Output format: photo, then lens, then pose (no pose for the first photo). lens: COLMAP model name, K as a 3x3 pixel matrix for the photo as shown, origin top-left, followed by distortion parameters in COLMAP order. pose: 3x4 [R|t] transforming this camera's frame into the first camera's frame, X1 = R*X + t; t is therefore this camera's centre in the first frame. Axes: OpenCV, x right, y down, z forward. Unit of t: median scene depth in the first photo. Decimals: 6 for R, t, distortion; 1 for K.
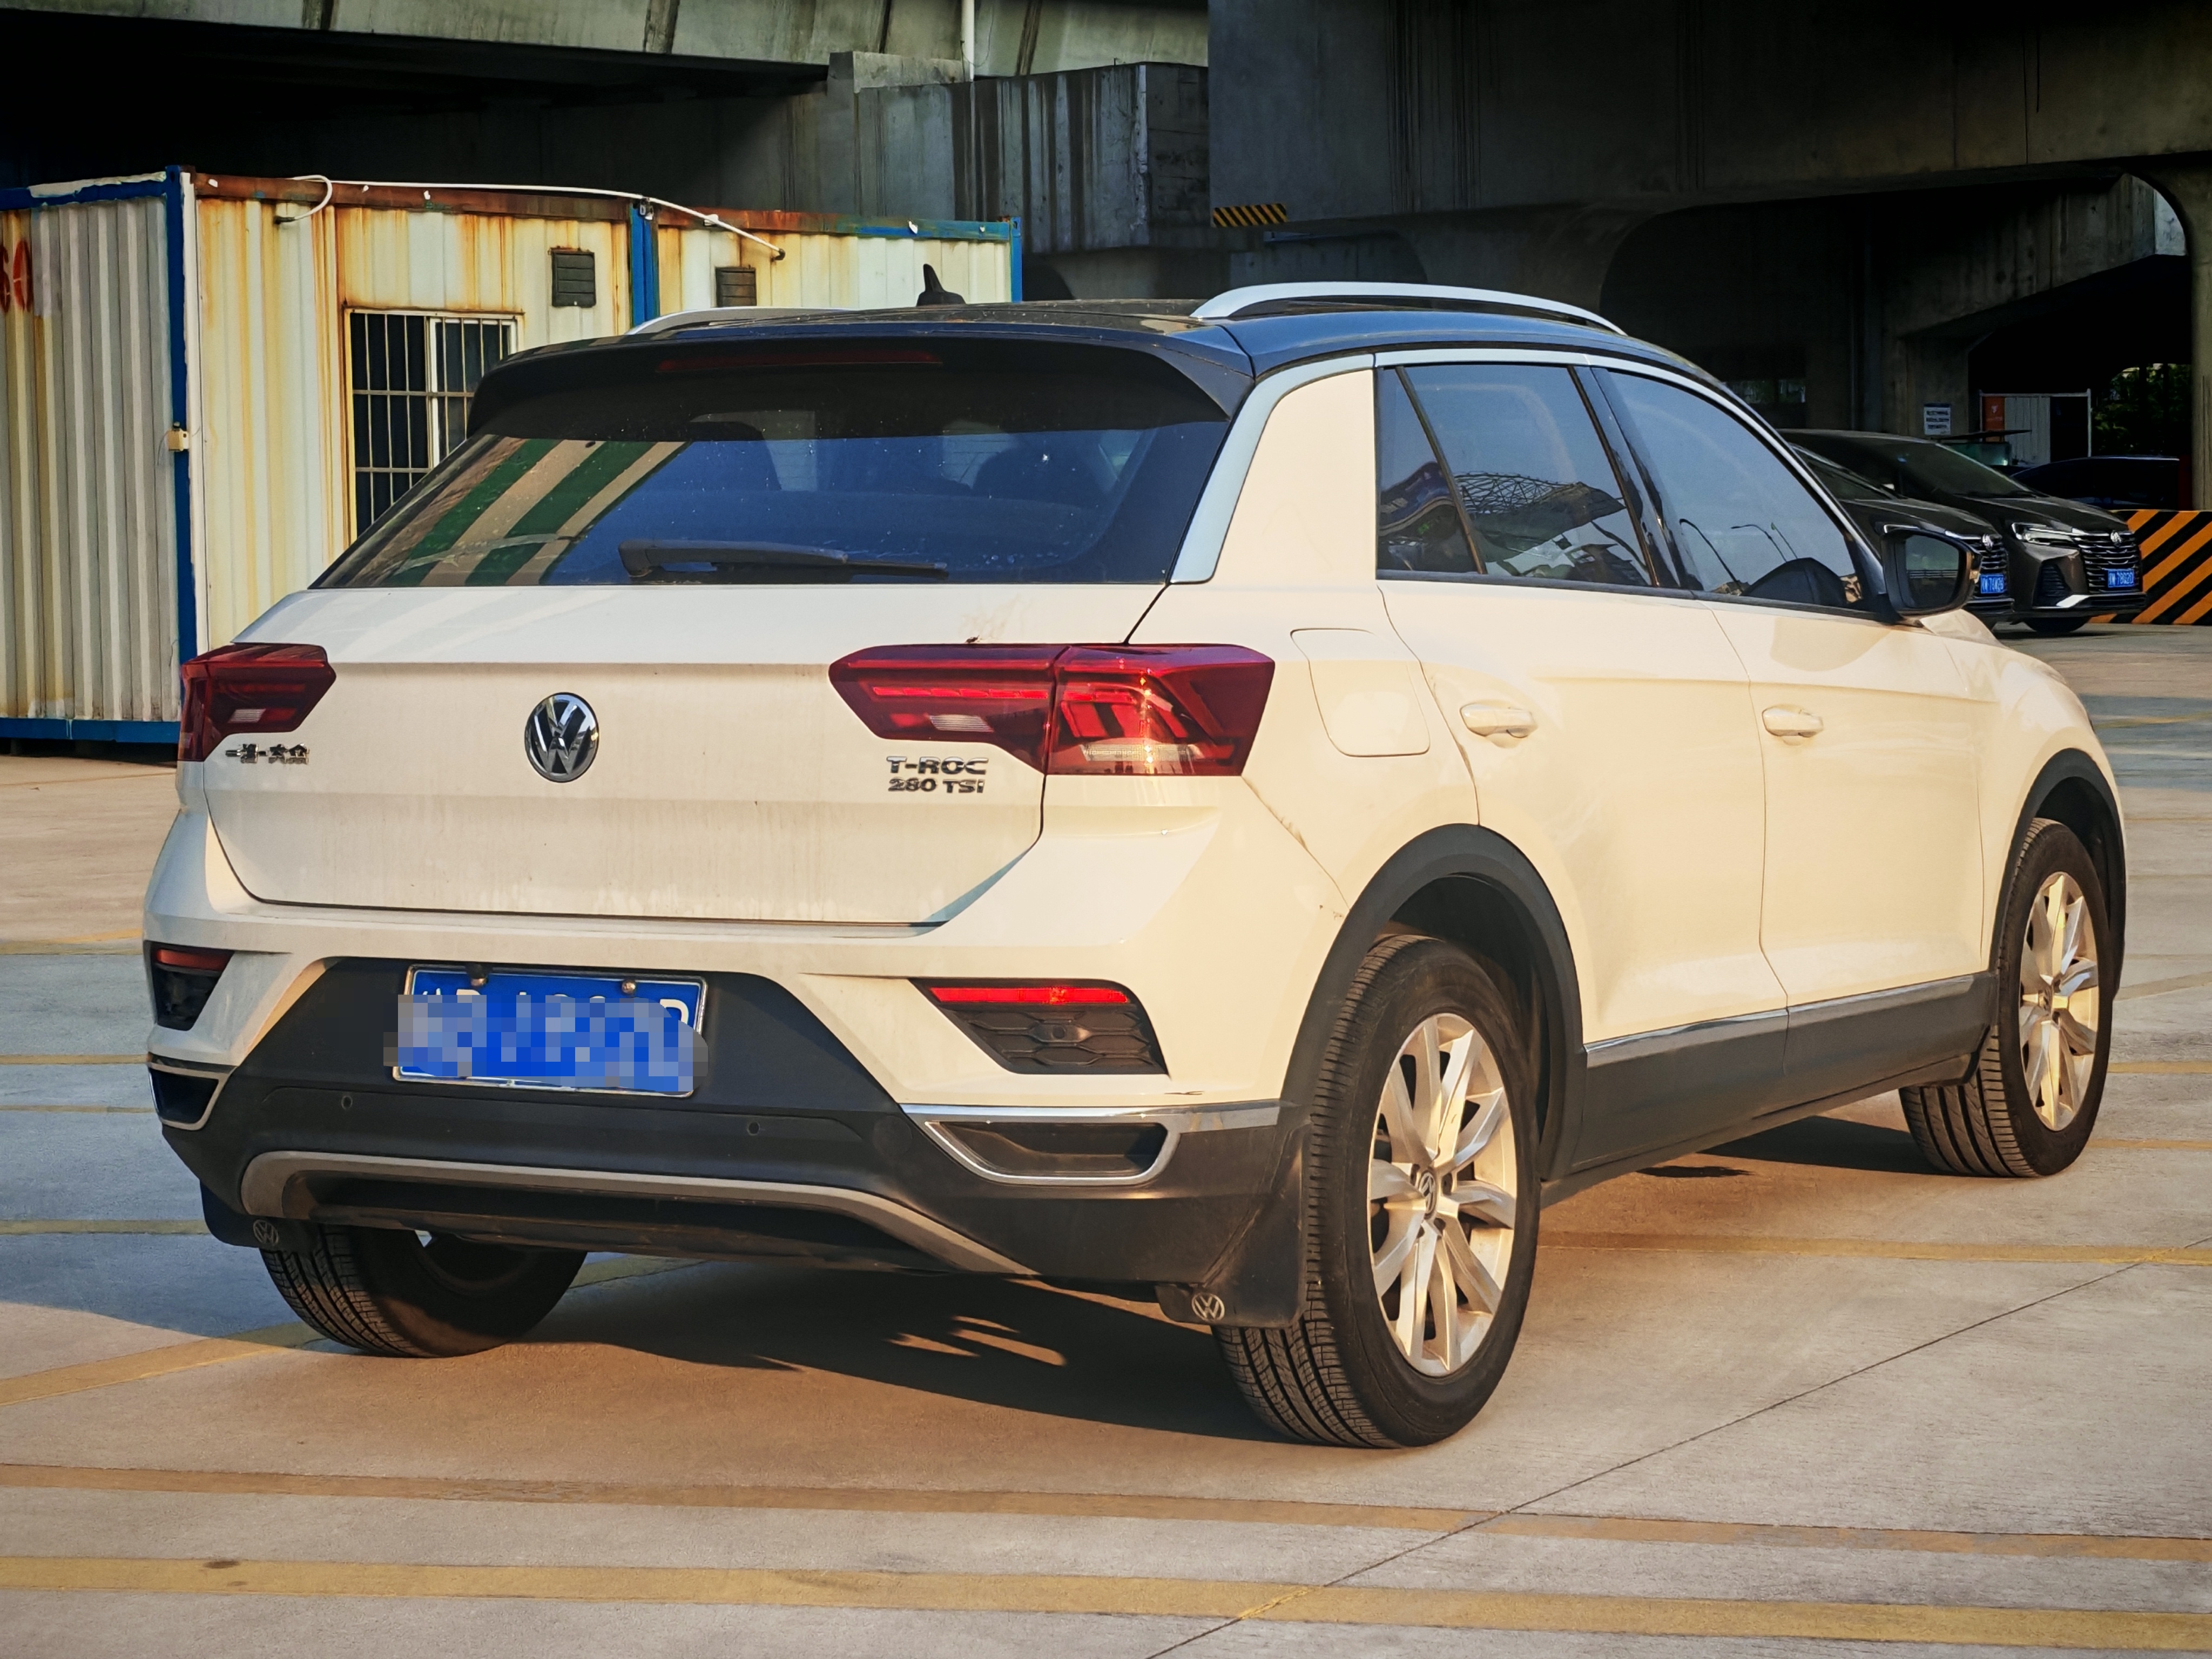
lens RADIAL K [[4487.3, 0, 1106.0], [0, 4487.3, 829.5], [0, 0, 1]] dist [0.091834, 0.152689]
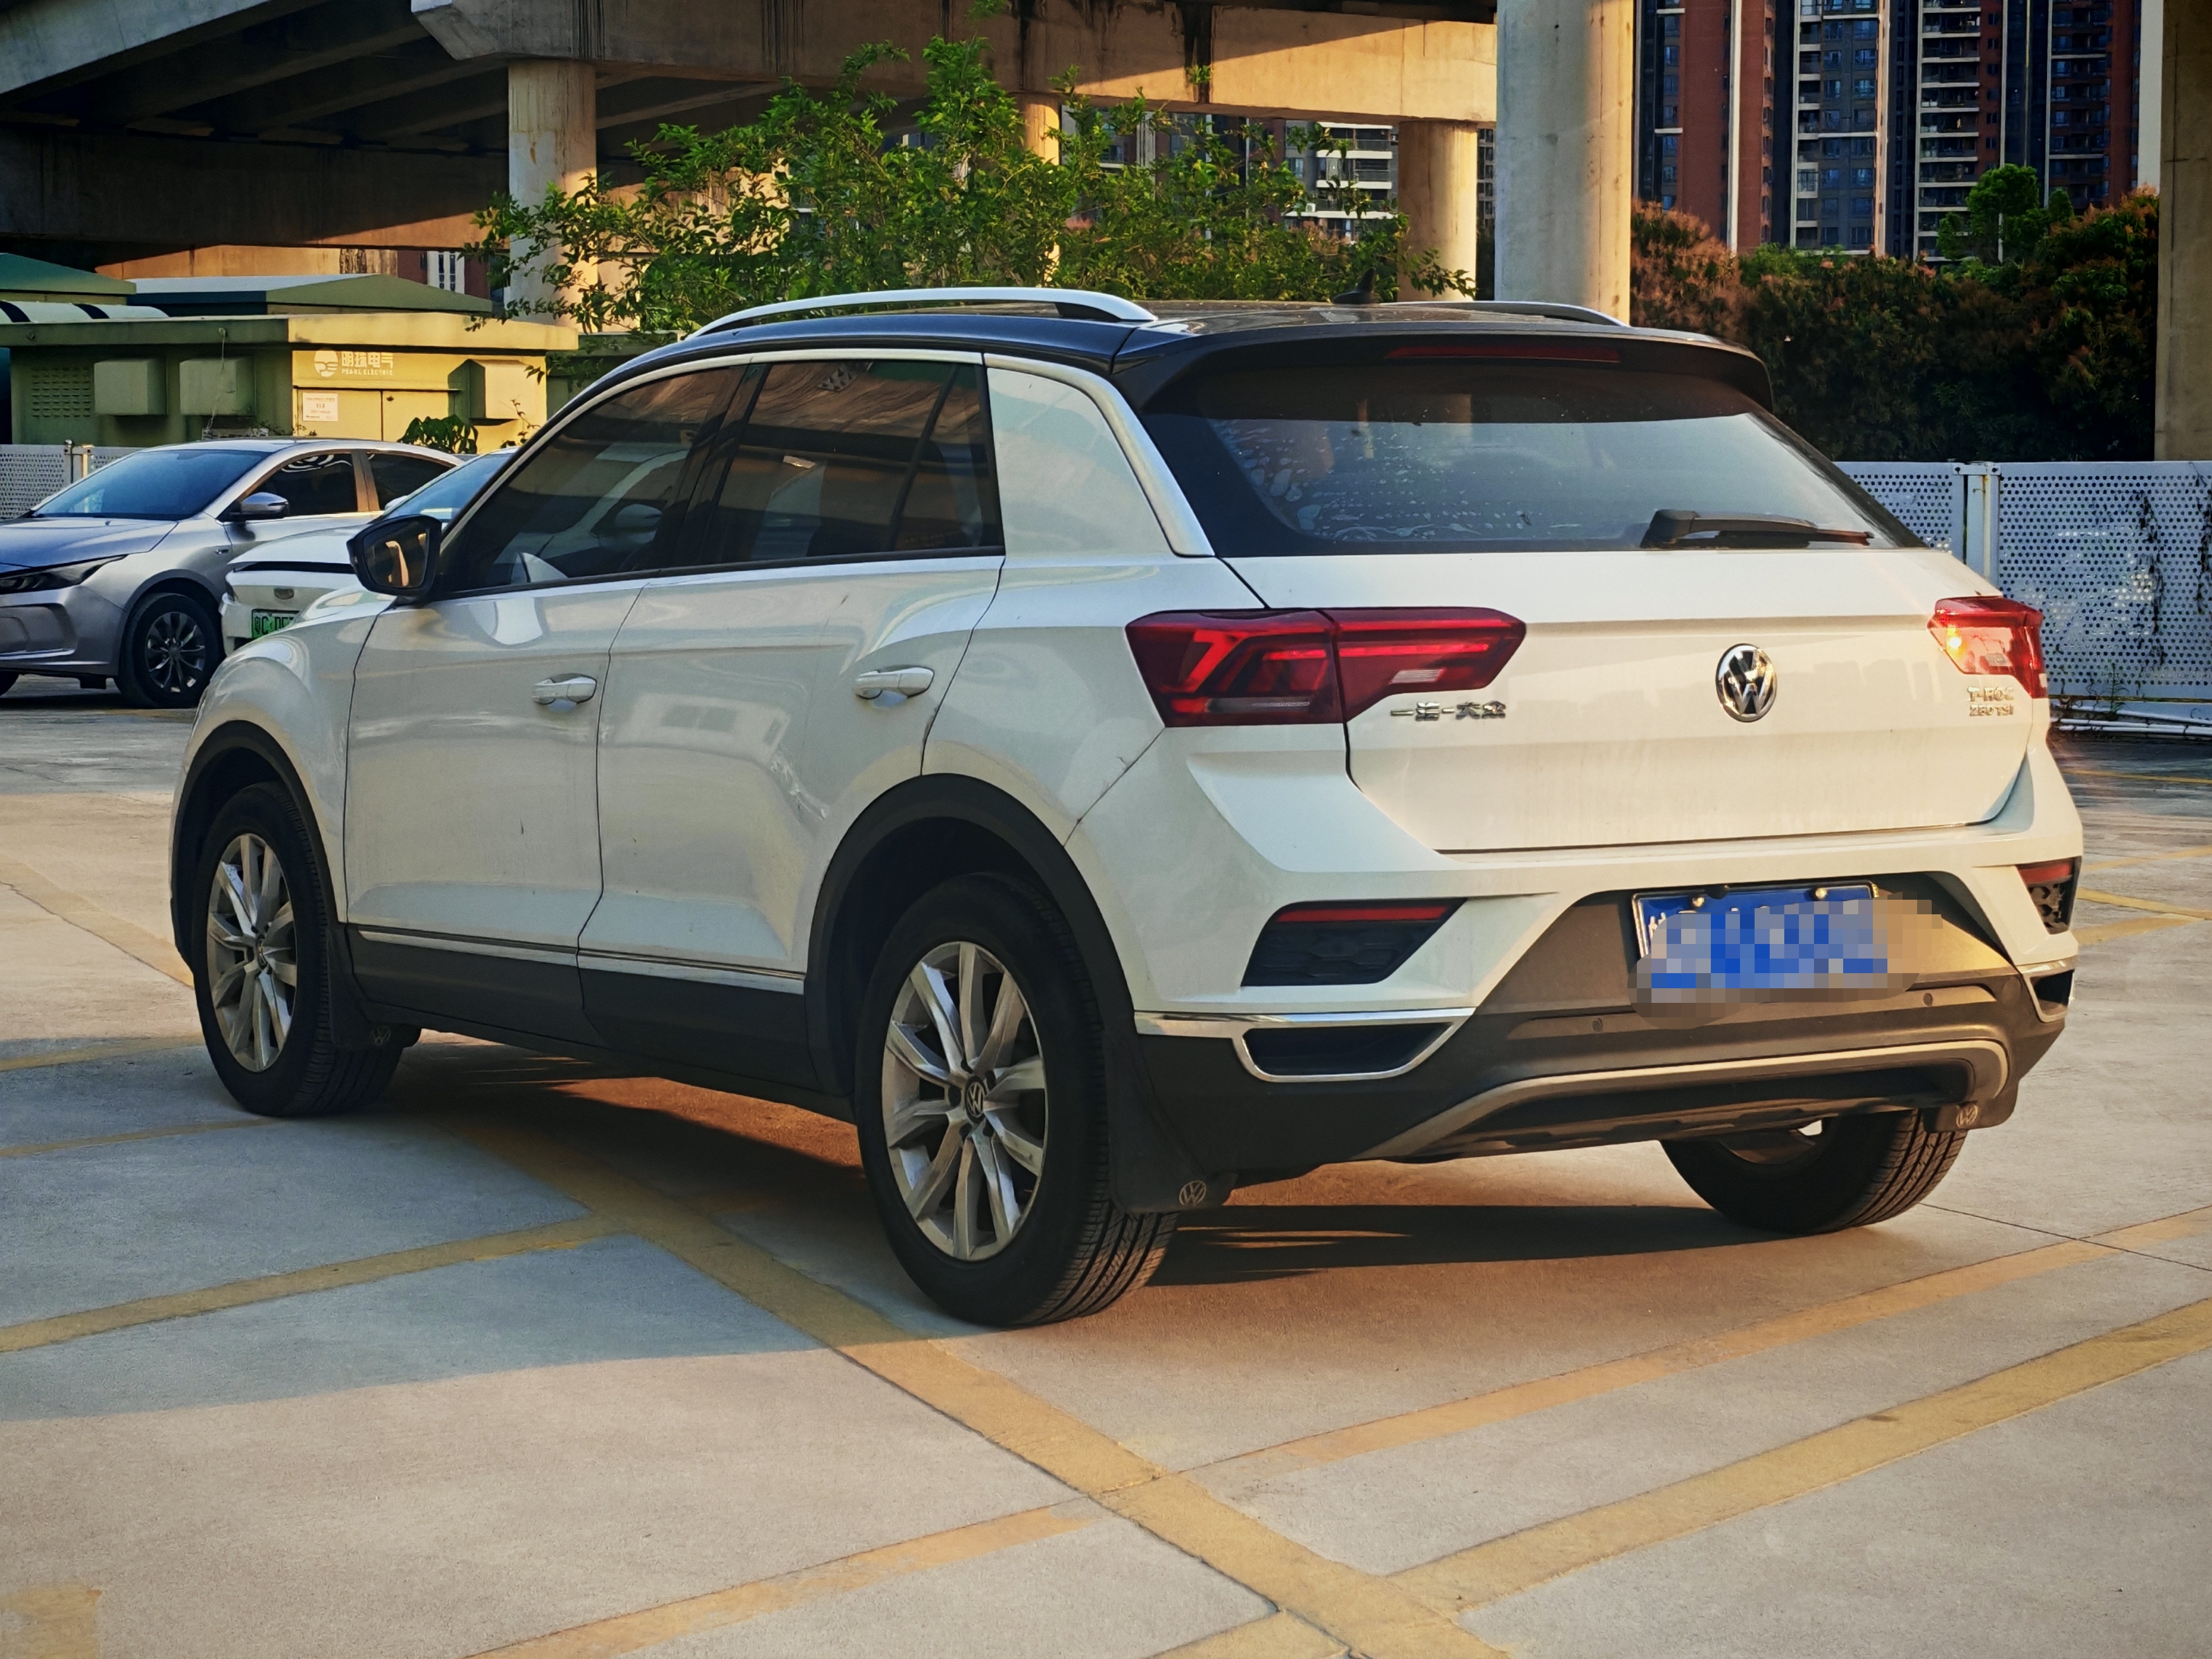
lens RADIAL K [[4476.2, 0, 1106.0], [0, 4476.2, 829.5], [0, 0, 1]] dist [0.044223, 0.030431]
pose [[0.476798, -0.052317, 0.877455, -1.203547], [0.052305, 0.998147, 0.031091, -0.027281], [-0.877456, 0.031072, 0.478651, 0.597932]]
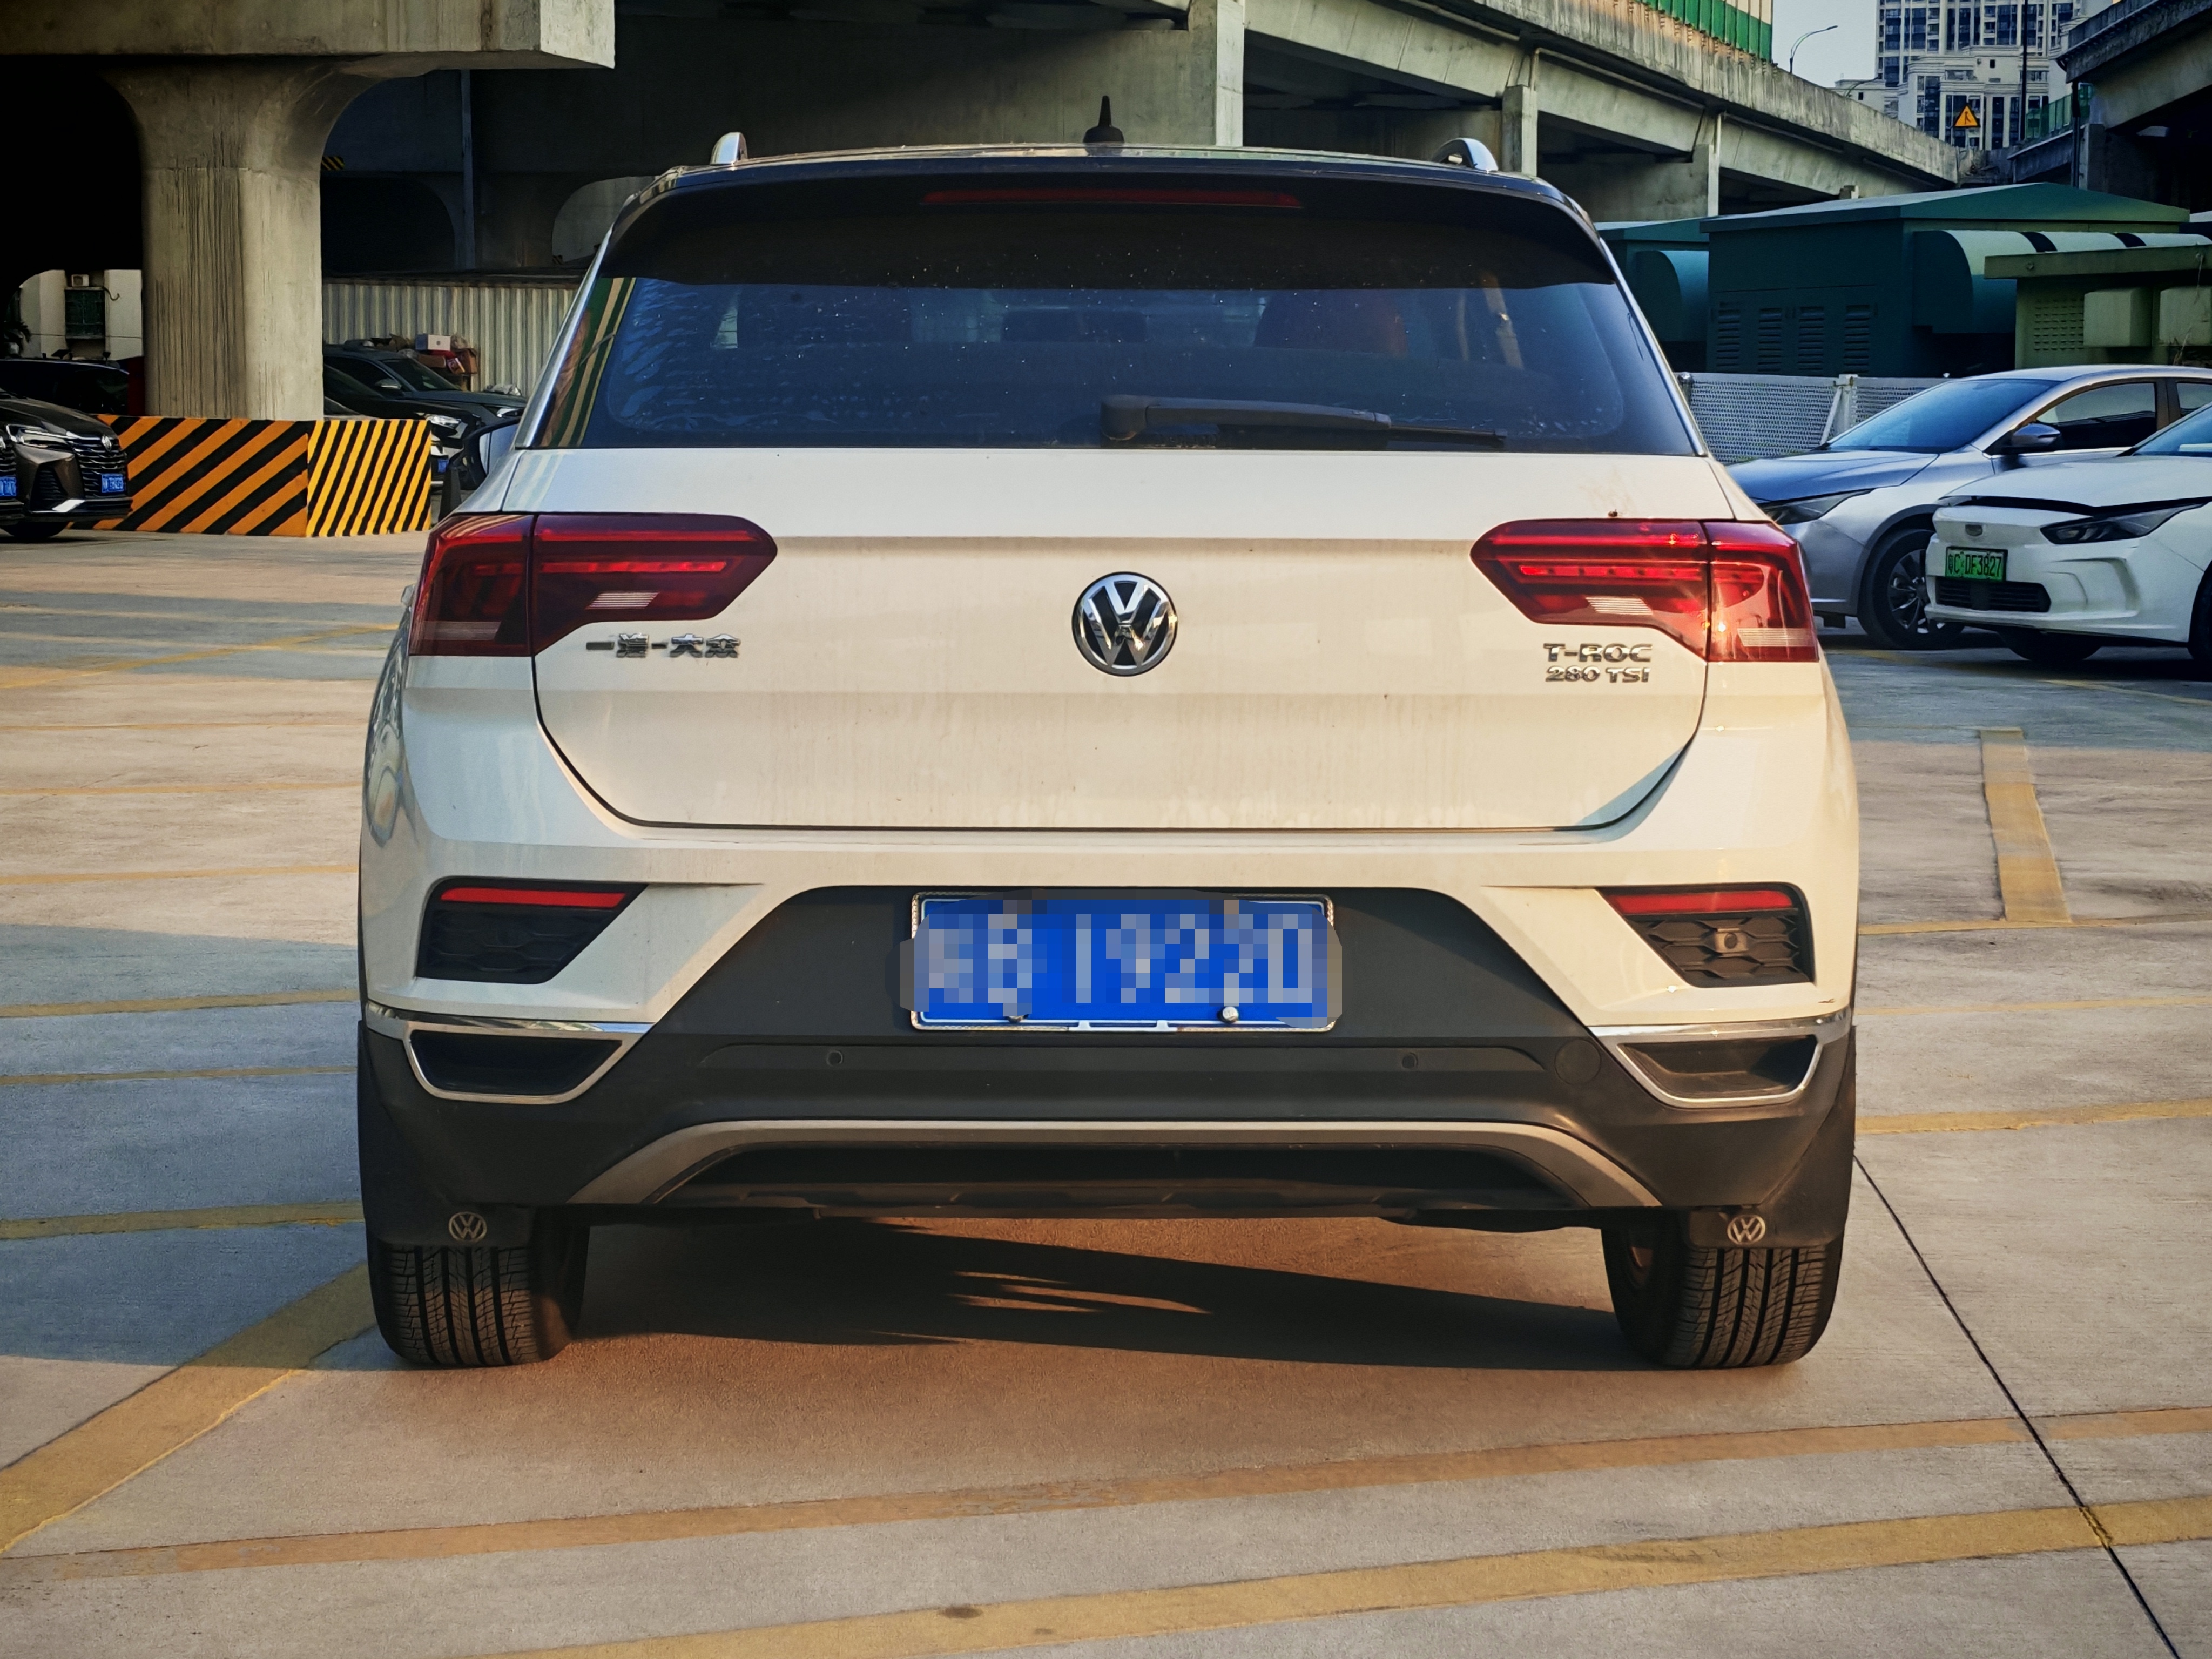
lens RADIAL K [[4487.3, 0, 1106.0], [0, 4487.3, 829.5], [0, 0, 1]] dist [0.091834, 0.152689]
pose [[0.862253, -0.025194, 0.505851, -0.562170], [0.015284, 0.999602, 0.023732, -0.001523], [-0.506248, -0.012732, 0.862294, 0.257019]]
